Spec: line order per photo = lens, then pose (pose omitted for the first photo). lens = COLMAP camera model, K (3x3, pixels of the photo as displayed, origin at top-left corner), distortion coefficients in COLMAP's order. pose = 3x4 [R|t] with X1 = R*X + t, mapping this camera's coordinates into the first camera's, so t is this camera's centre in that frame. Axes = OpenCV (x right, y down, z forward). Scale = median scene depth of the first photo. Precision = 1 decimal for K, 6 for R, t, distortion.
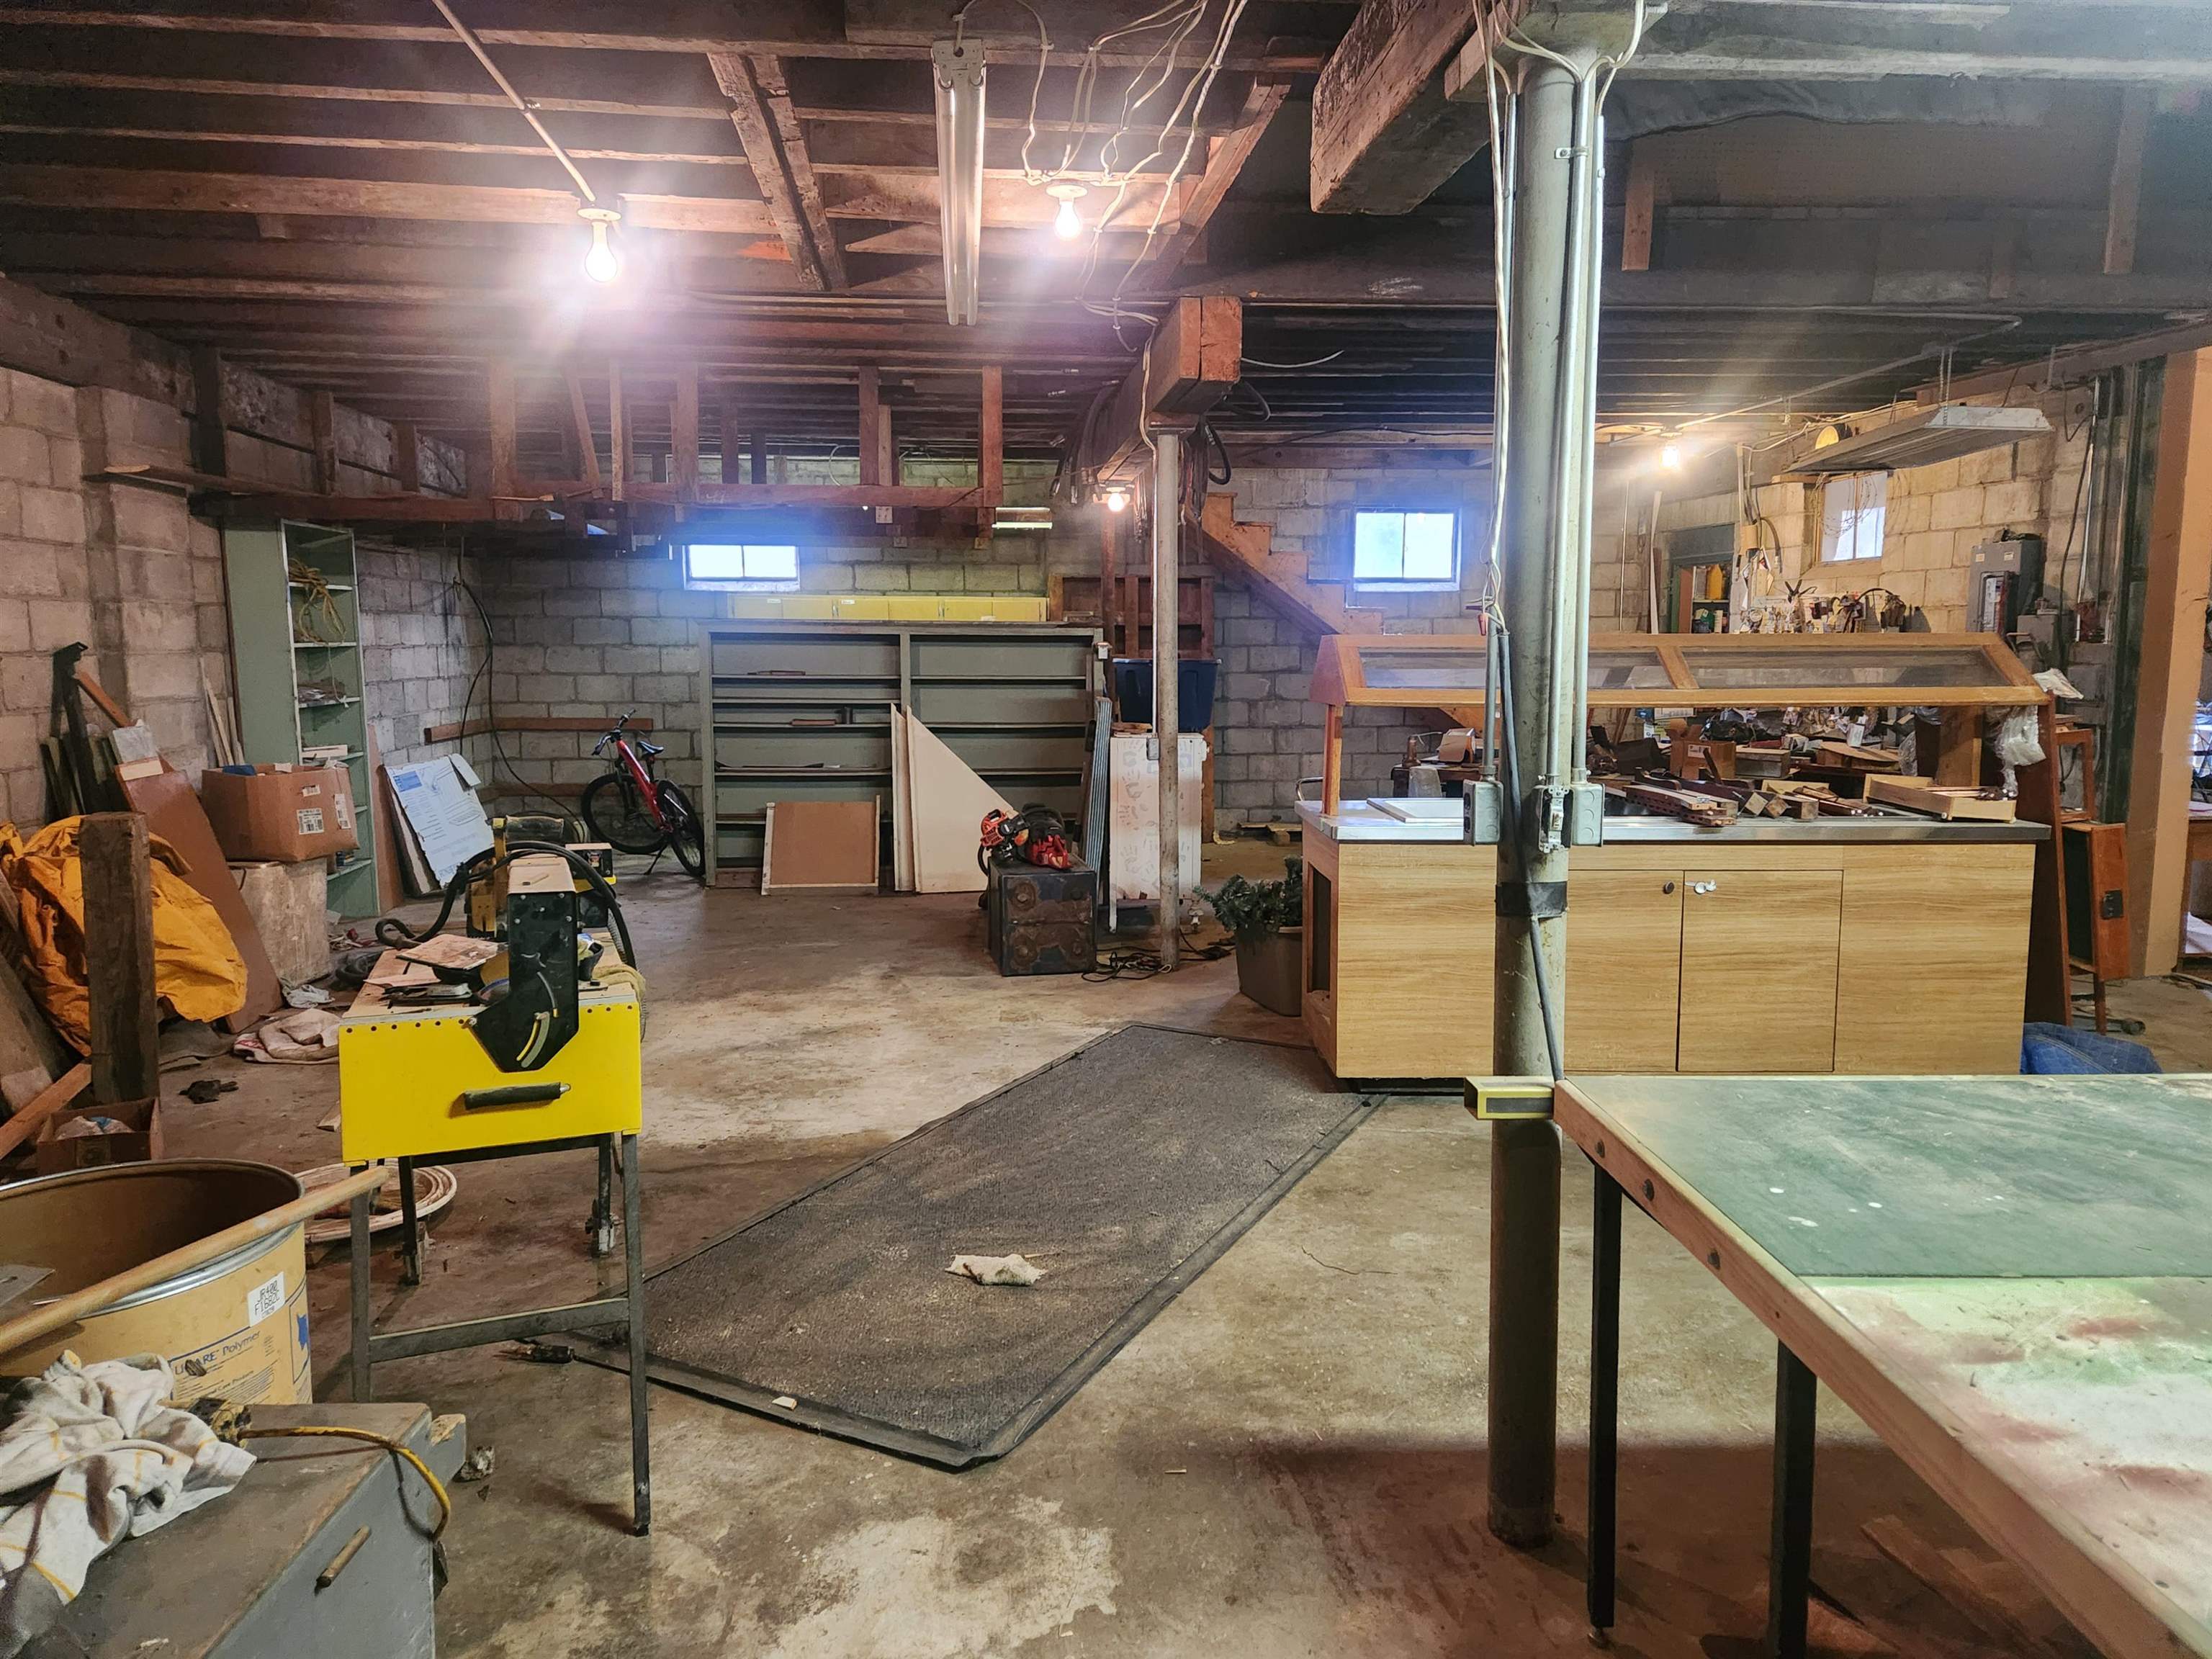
lens RADIAL K [[1481.3, 0, 1103.4], [0, 1481.3, 825.2], [0, 0, 1]] dist [0.006256, 0.001436]
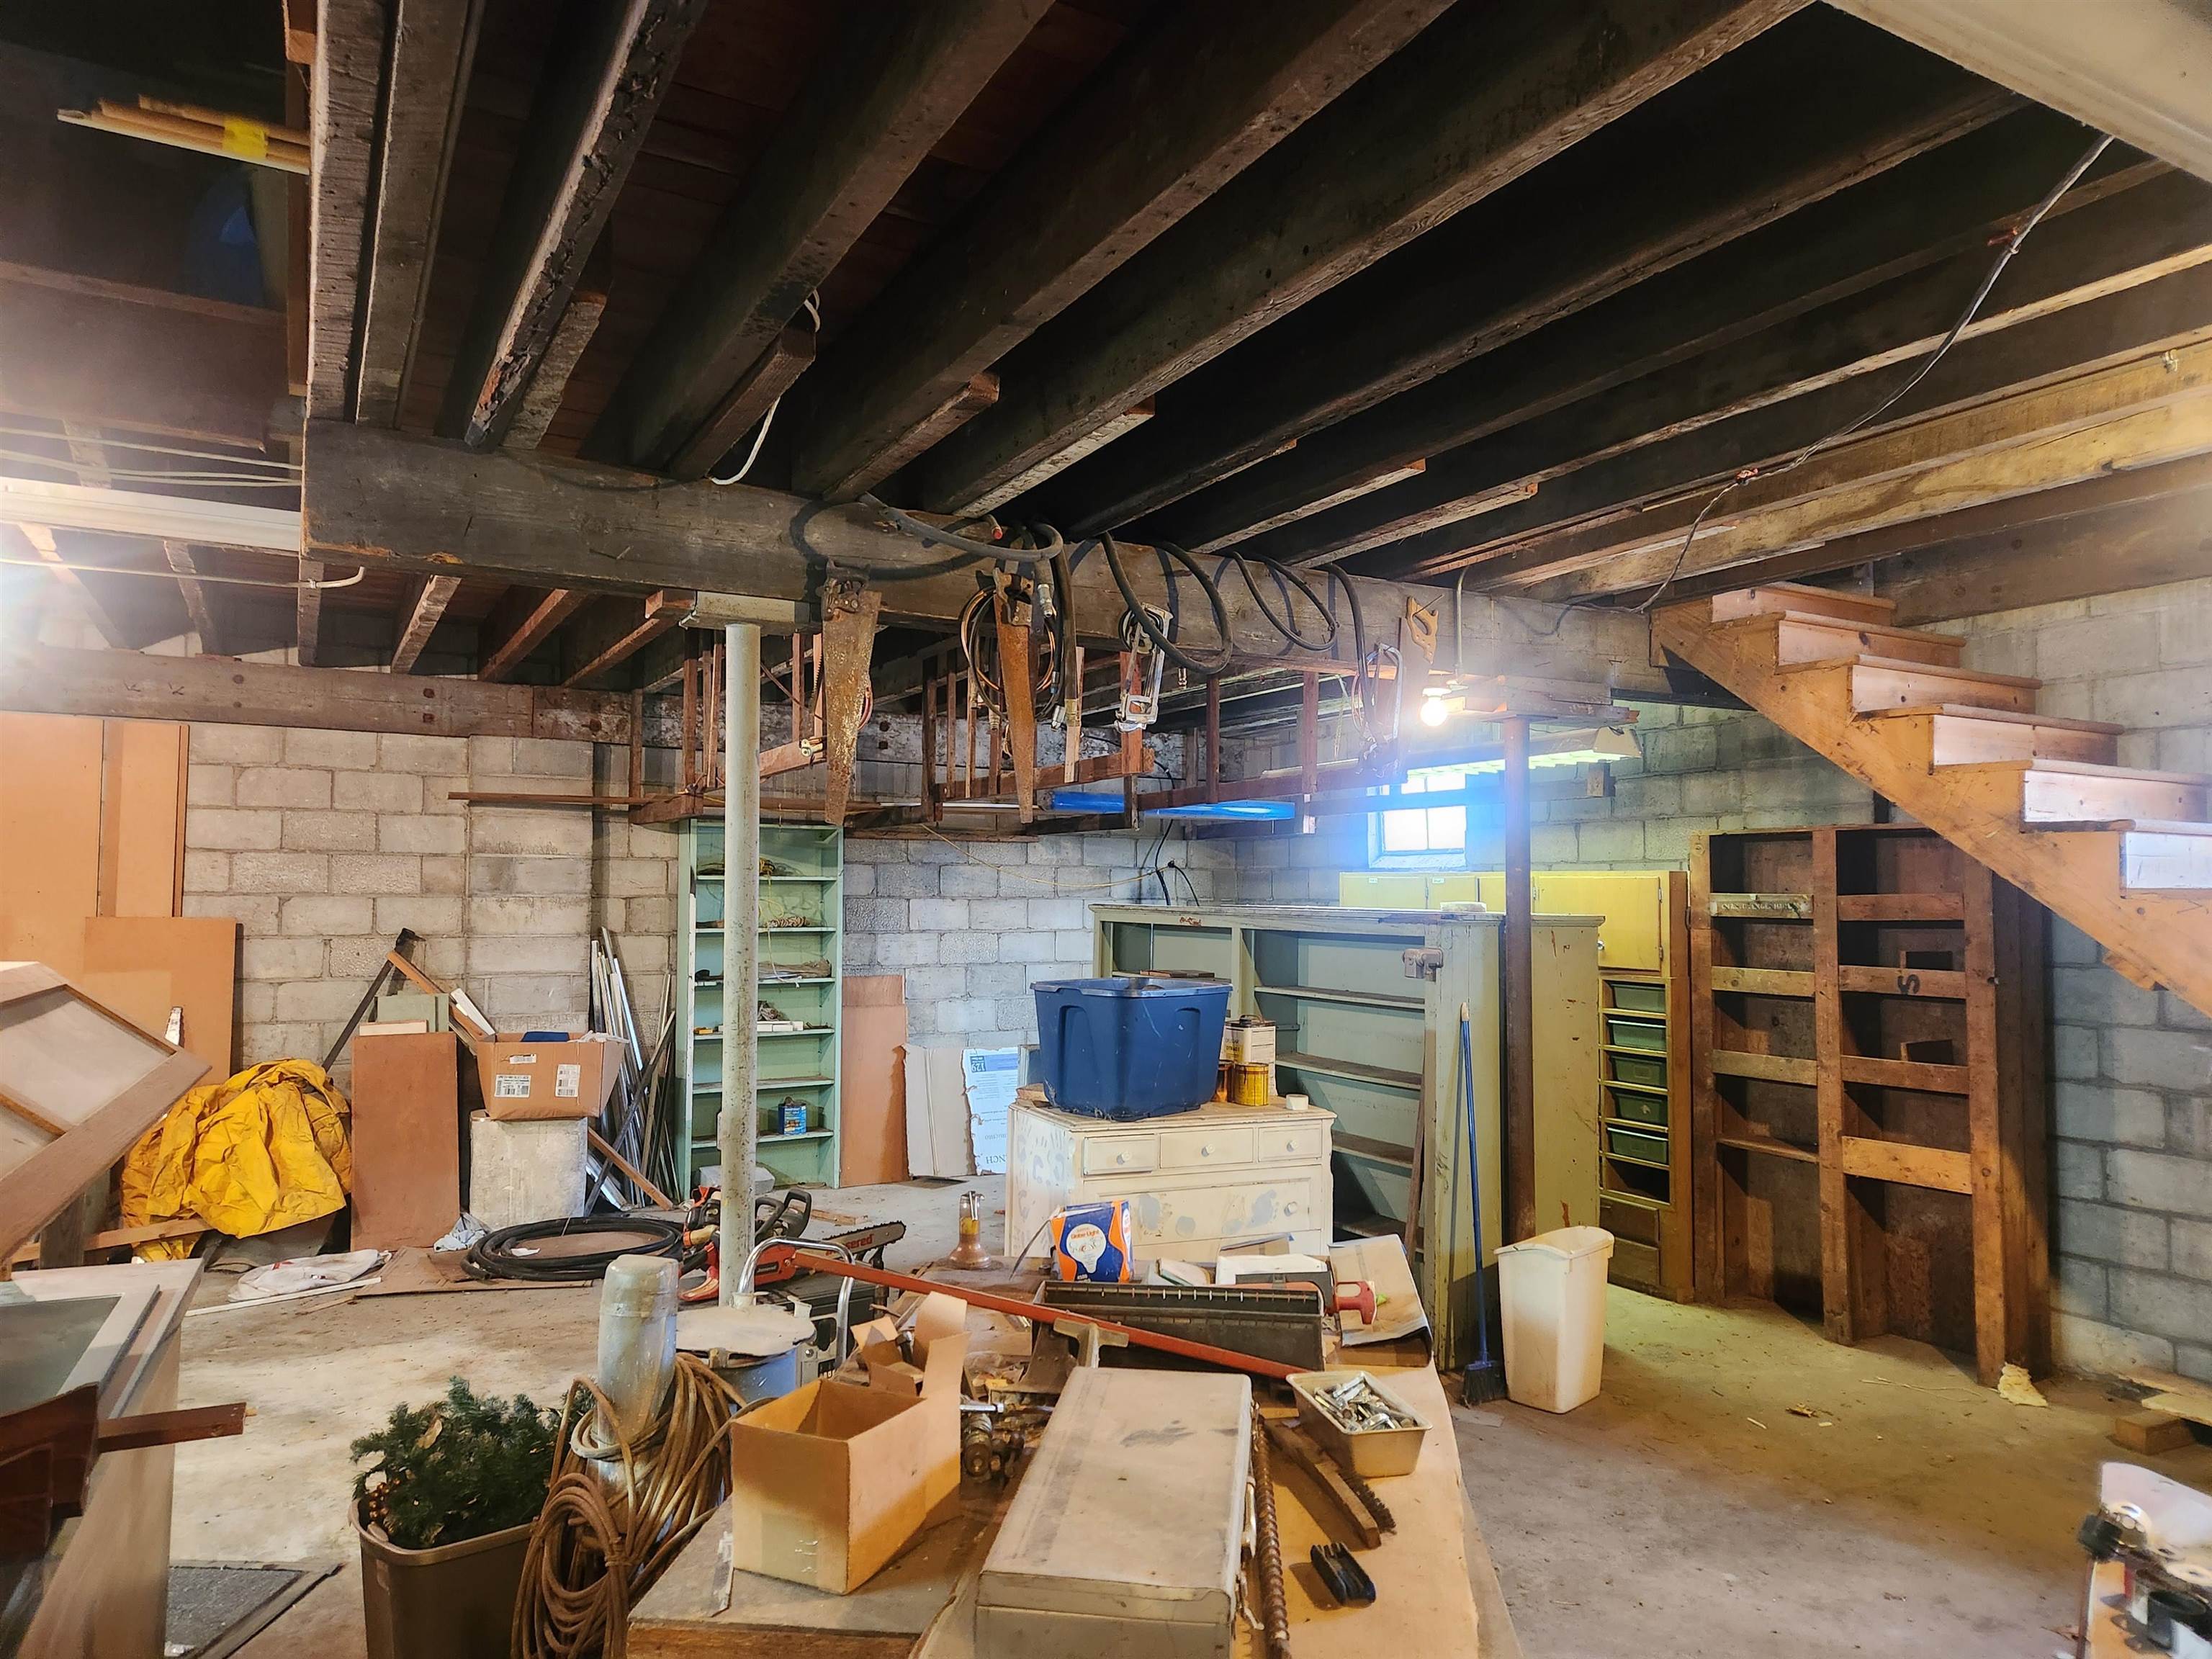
lens RADIAL K [[1481.3, 0, 1100.8], [0, 1481.3, 828.6], [0, 0, 1]] dist [0.006256, 0.001436]
pose [[0.382907, -0.039438, -0.922945, 0.405248], [-0.121220, 0.988304, -0.092522, -0.085155], [0.915799, 0.147306, 0.373648, 0.551073]]
